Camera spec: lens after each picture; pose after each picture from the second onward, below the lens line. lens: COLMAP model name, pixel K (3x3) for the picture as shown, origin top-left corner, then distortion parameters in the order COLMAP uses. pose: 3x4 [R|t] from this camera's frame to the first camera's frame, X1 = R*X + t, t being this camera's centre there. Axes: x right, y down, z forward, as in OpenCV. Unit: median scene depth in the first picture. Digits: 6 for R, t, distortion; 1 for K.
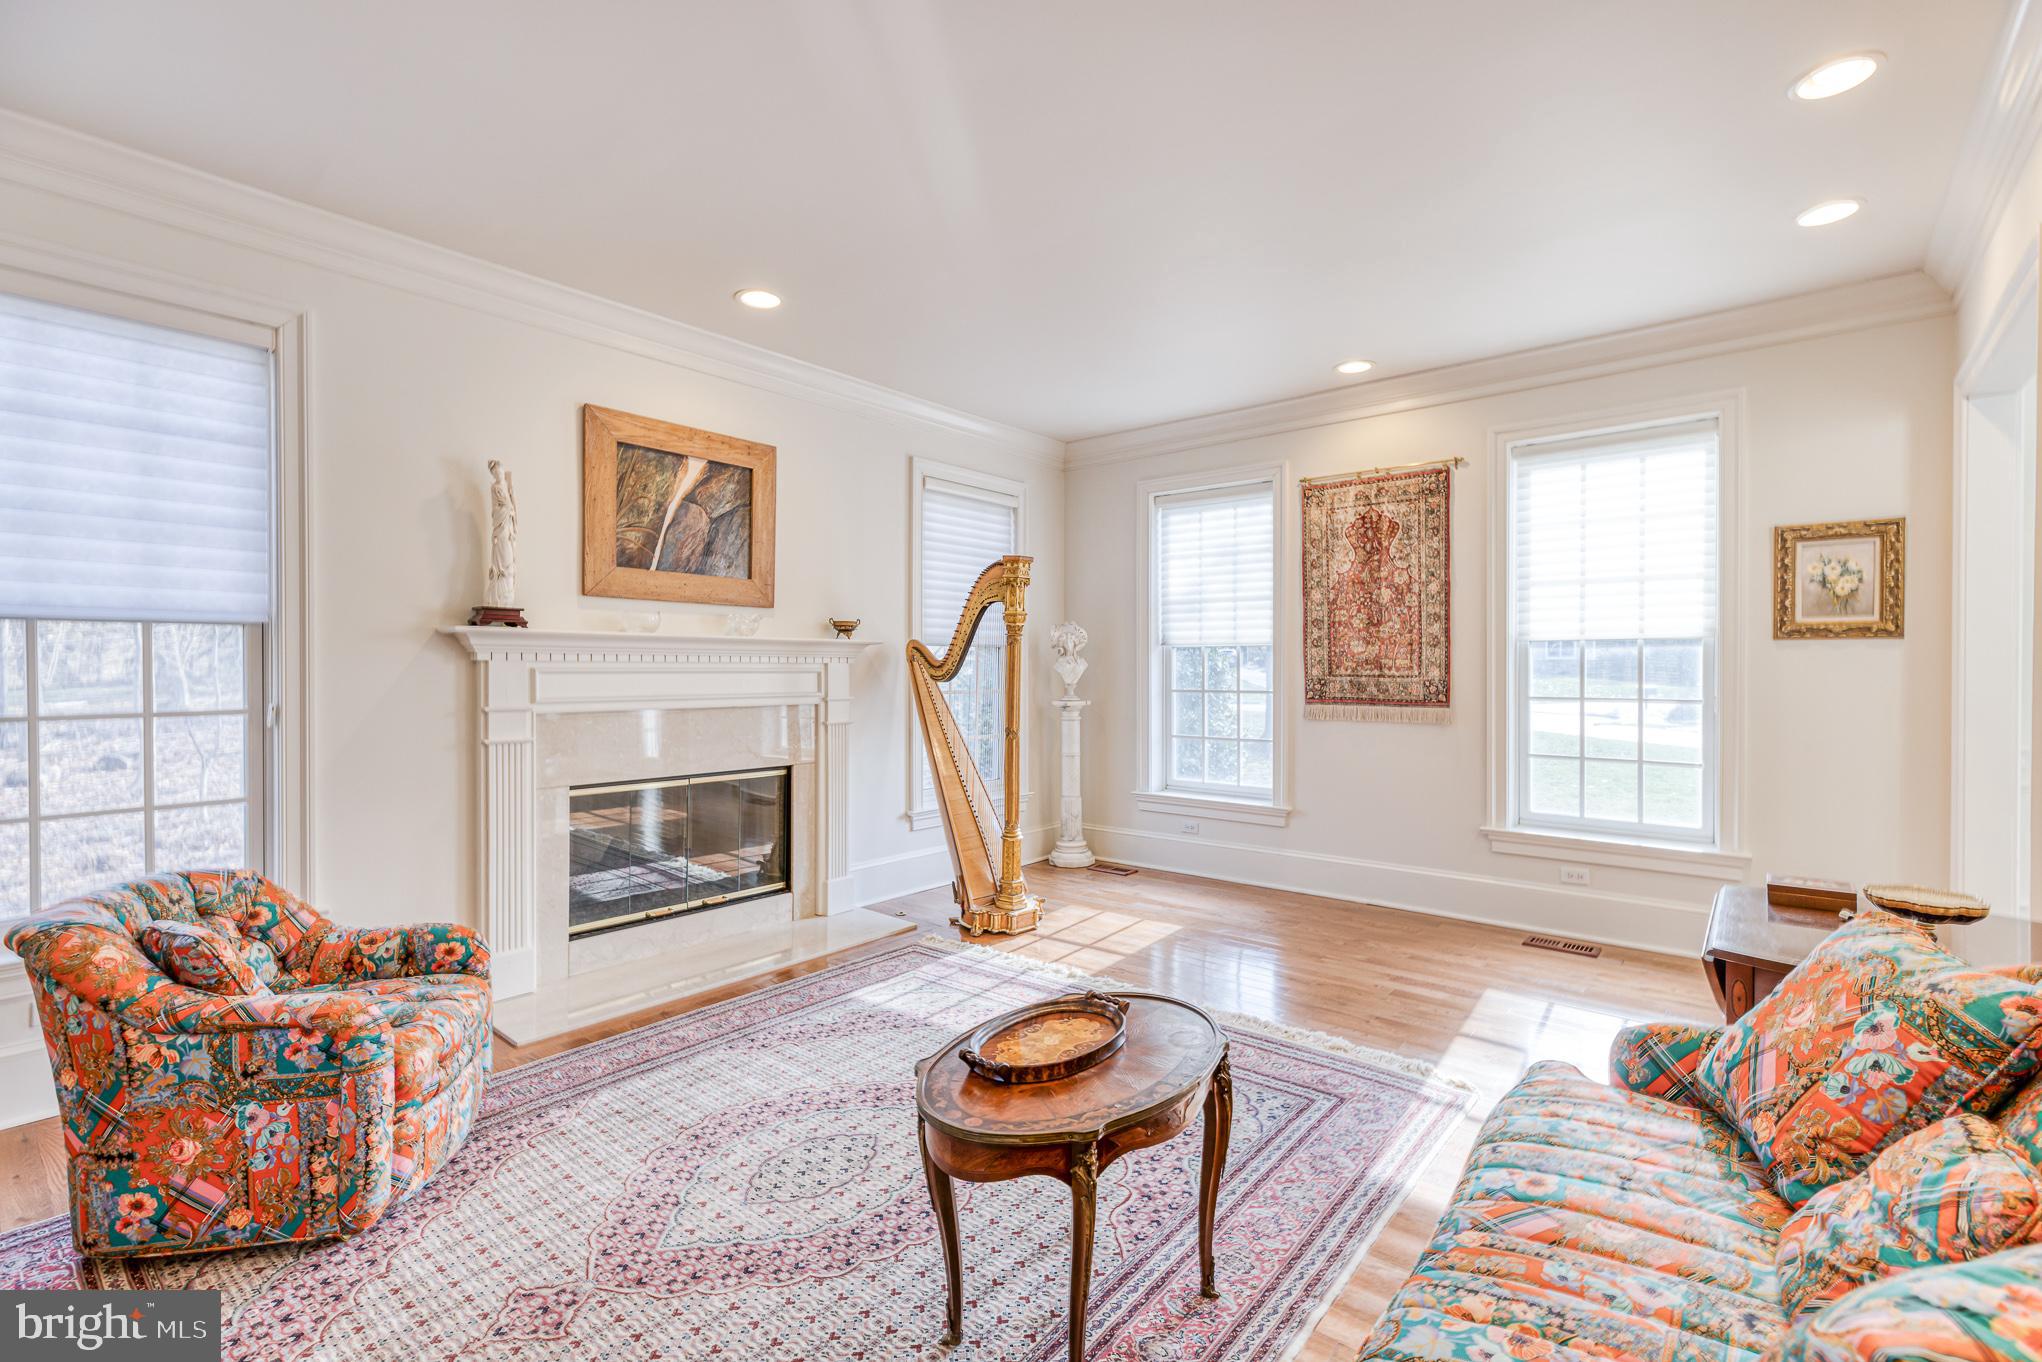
lens RADIAL K [[908.7, 0, 1023.6], [0, 908.7, 674.3], [0, 0, 1]] dist [0.002301, -0.000088]
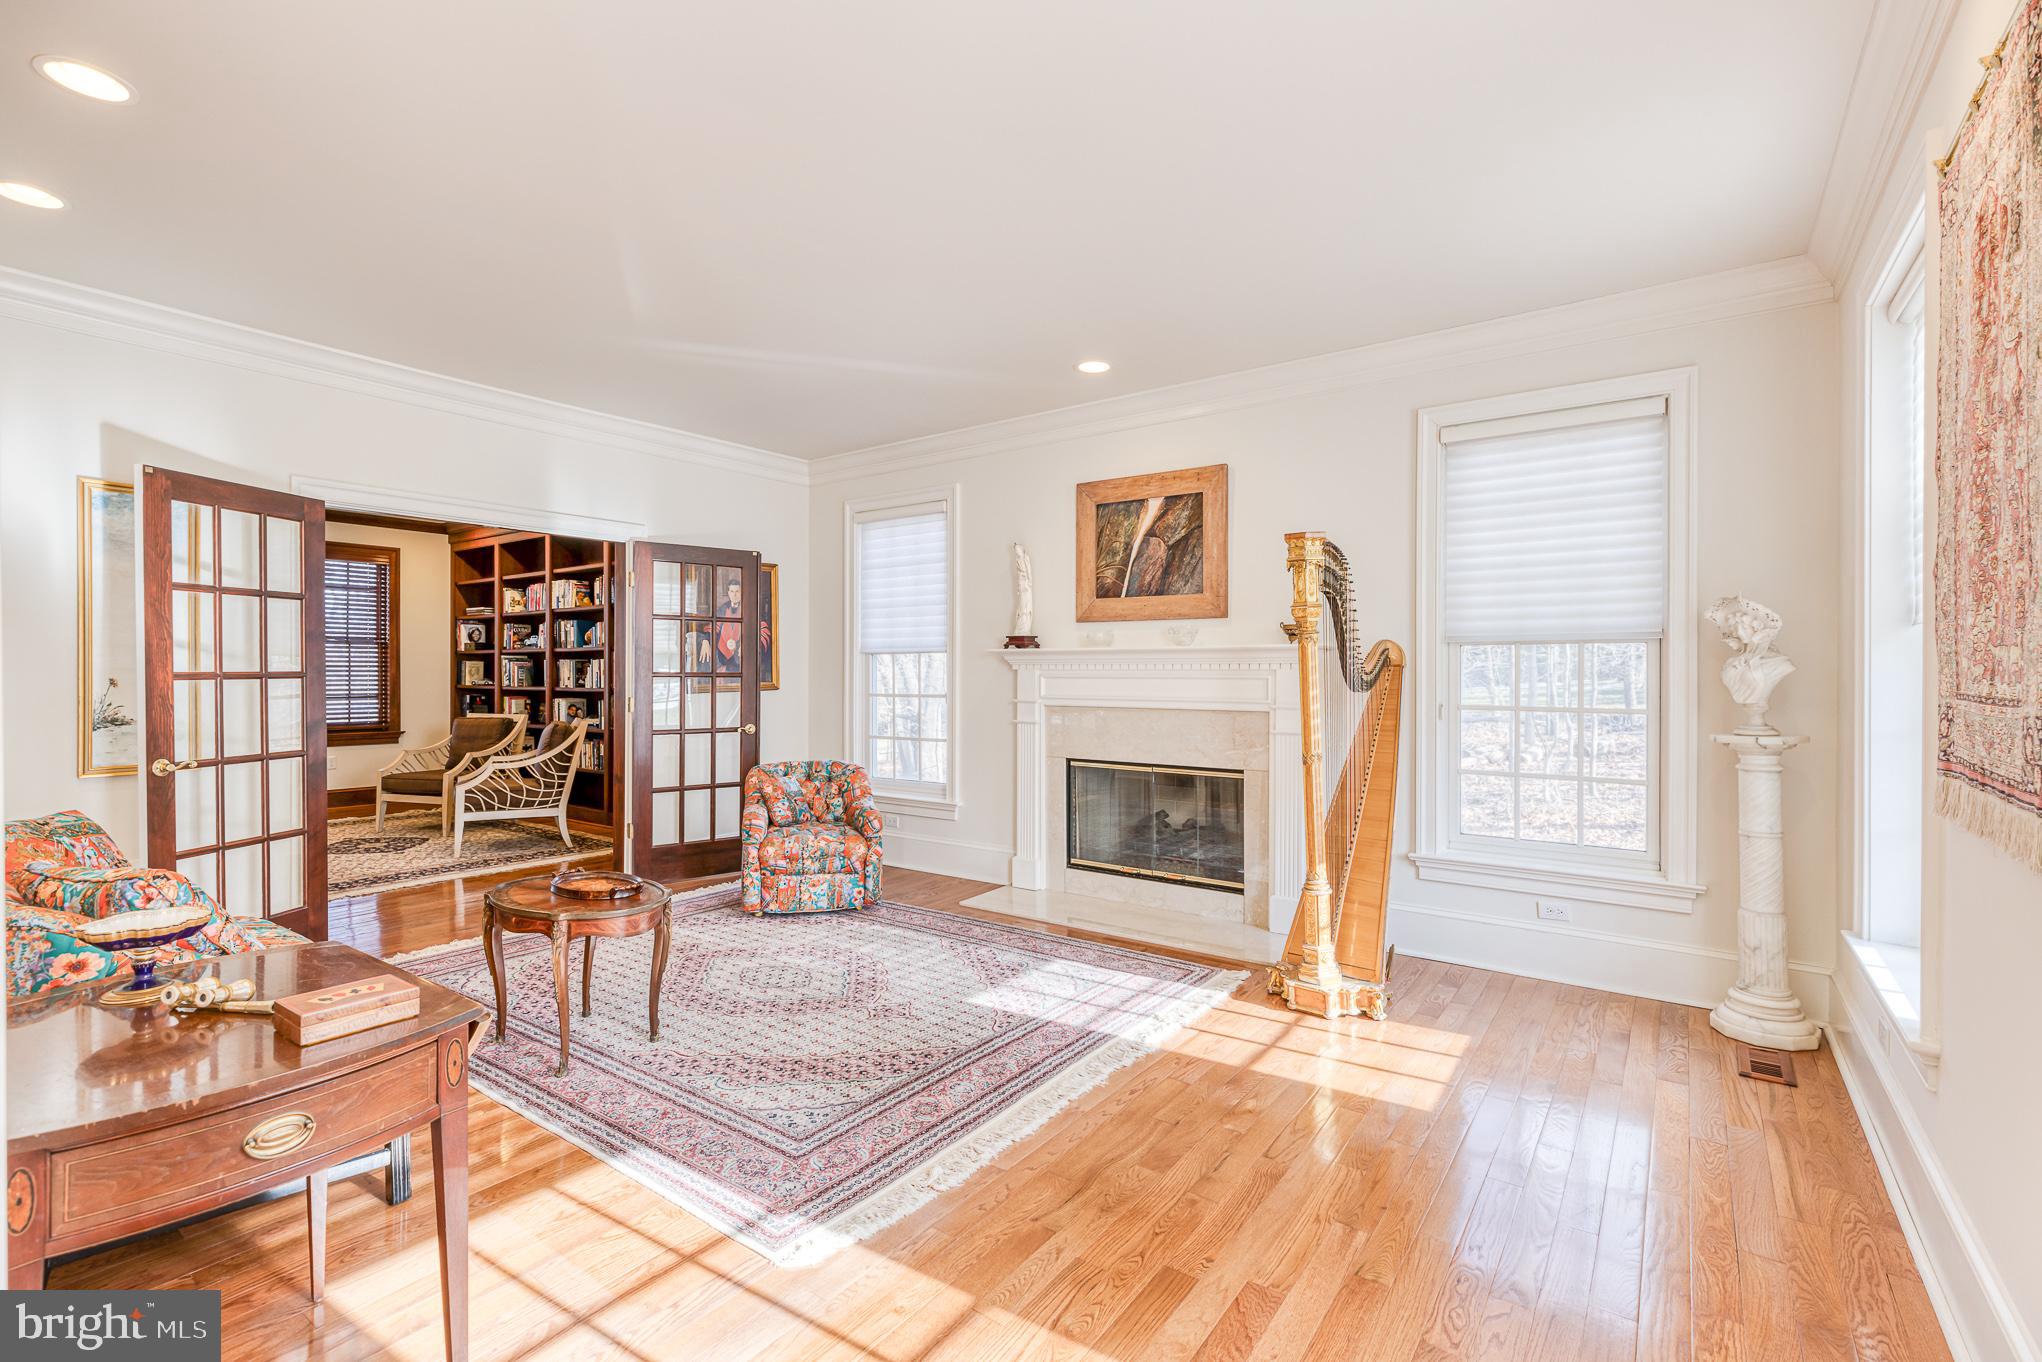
lens RADIAL K [[908.7, 0, 1021.4], [0, 908.7, 670.9], [0, 0, 1]] dist [0.002301, -0.000088]
pose [[0.061960, -0.000142, -0.998079, 0.813124], [-0.003899, 0.999992, -0.000384, -0.010357], [0.998071, 0.003916, 0.061959, 0.749783]]
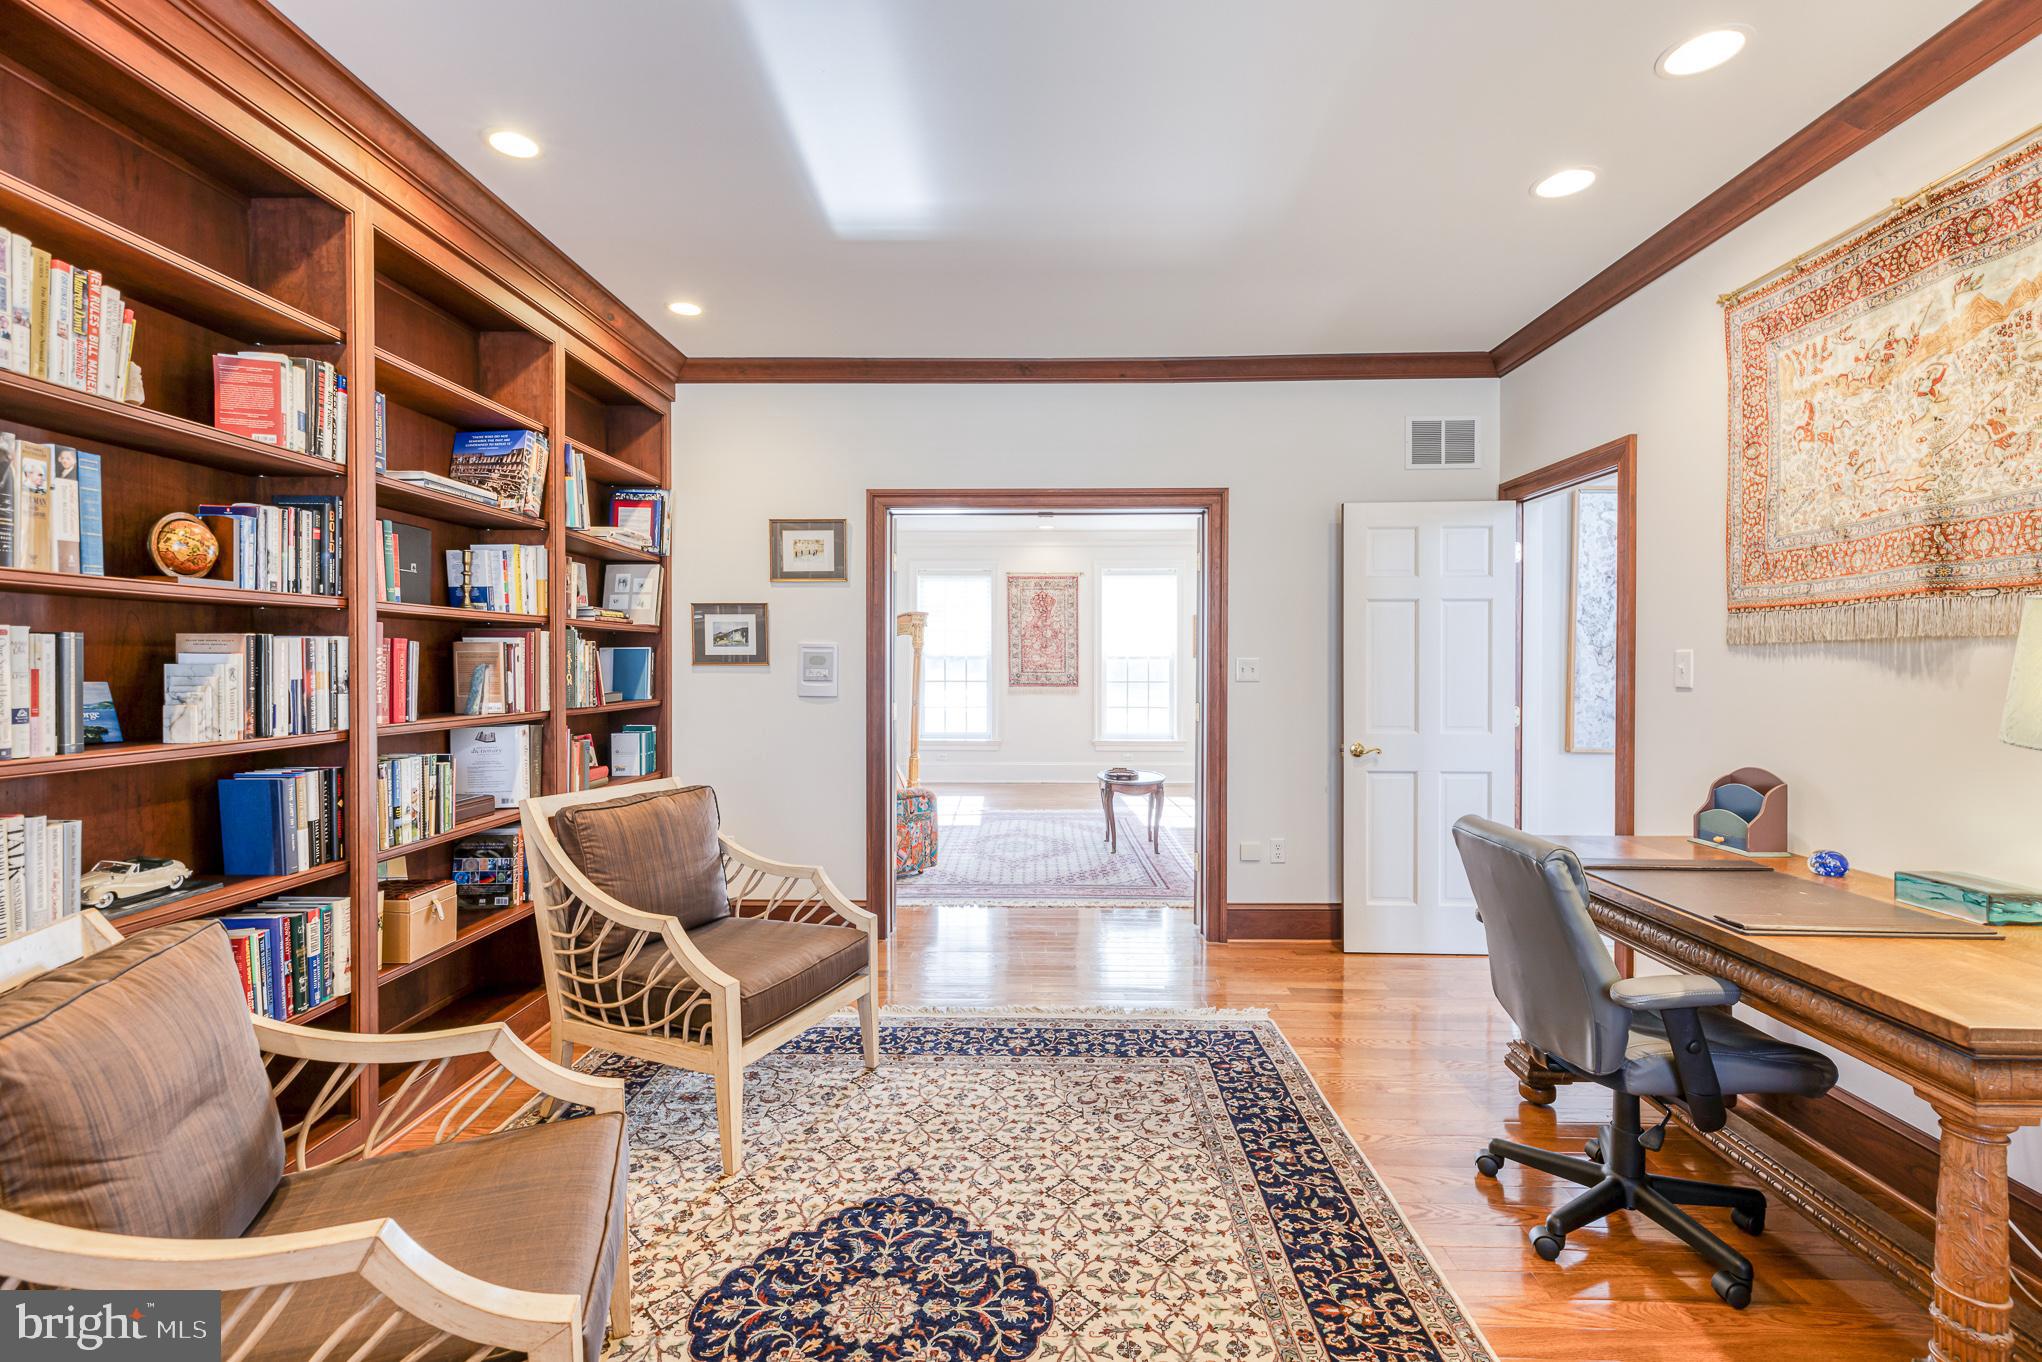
lens RADIAL K [[908.7, 0, 1025.4], [0, 908.7, 673.6], [0, 0, 1]] dist [0.002301, -0.000088]
pose [[0.783164, -0.006776, 0.621779, -1.035517], [0.003198, 0.999971, 0.006870, -0.010921], [-0.621807, -0.003392, 0.783163, -0.657498]]
